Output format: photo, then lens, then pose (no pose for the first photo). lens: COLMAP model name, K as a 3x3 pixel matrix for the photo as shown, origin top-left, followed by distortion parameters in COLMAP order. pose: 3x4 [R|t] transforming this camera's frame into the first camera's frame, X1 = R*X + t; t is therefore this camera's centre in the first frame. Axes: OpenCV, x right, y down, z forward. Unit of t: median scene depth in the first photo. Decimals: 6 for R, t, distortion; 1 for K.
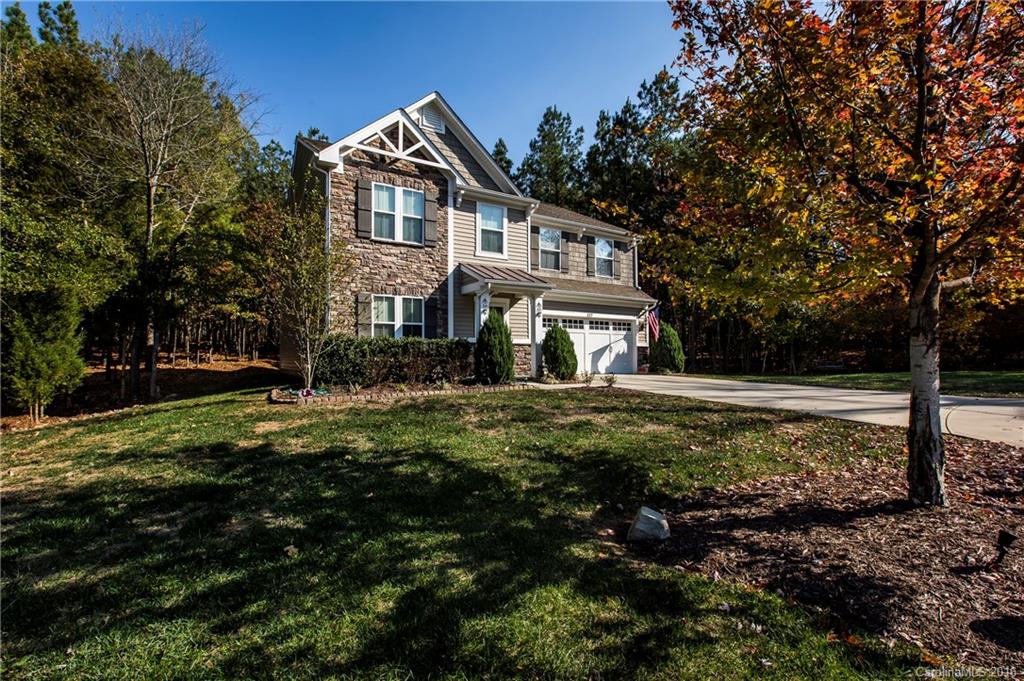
lens RADIAL K [[467.9, 0, 547.1], [0, 467.9, 362.0], [0, 0, 1]] dist [0.000310, -0.000234]
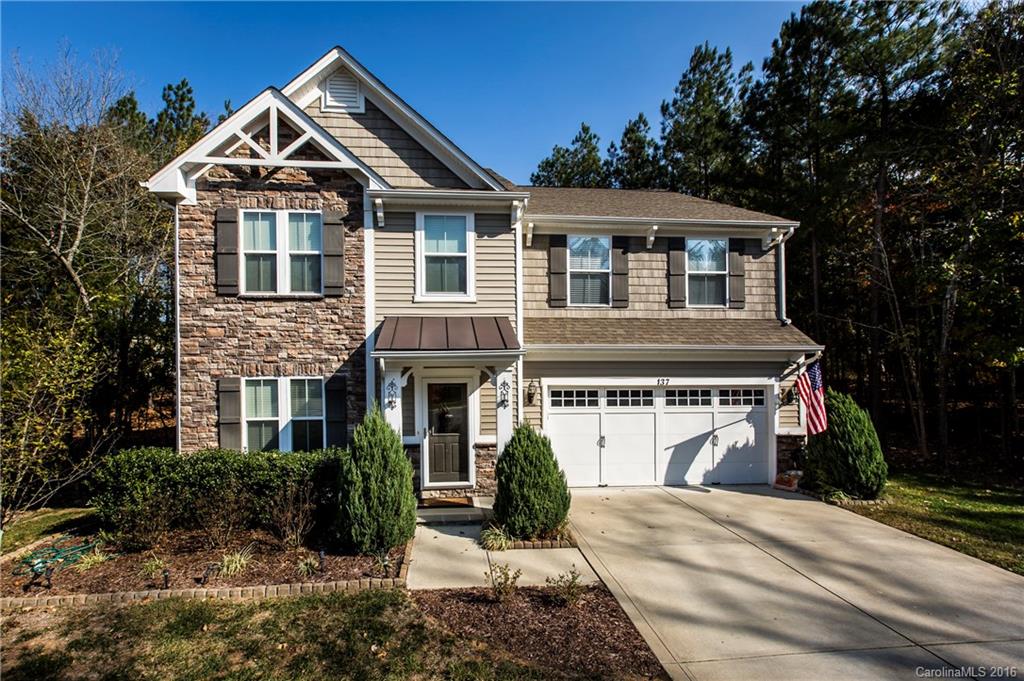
lens RADIAL K [[467.9, 0, 547.1], [0, 467.9, 362.0], [0, 0, 1]] dist [0.000310, -0.000234]
pose [[0.875369, 0.009719, -0.483358, 0.301120], [-0.007617, 0.999951, 0.006311, -0.159332], [0.483396, -0.001843, 0.875400, 0.569495]]
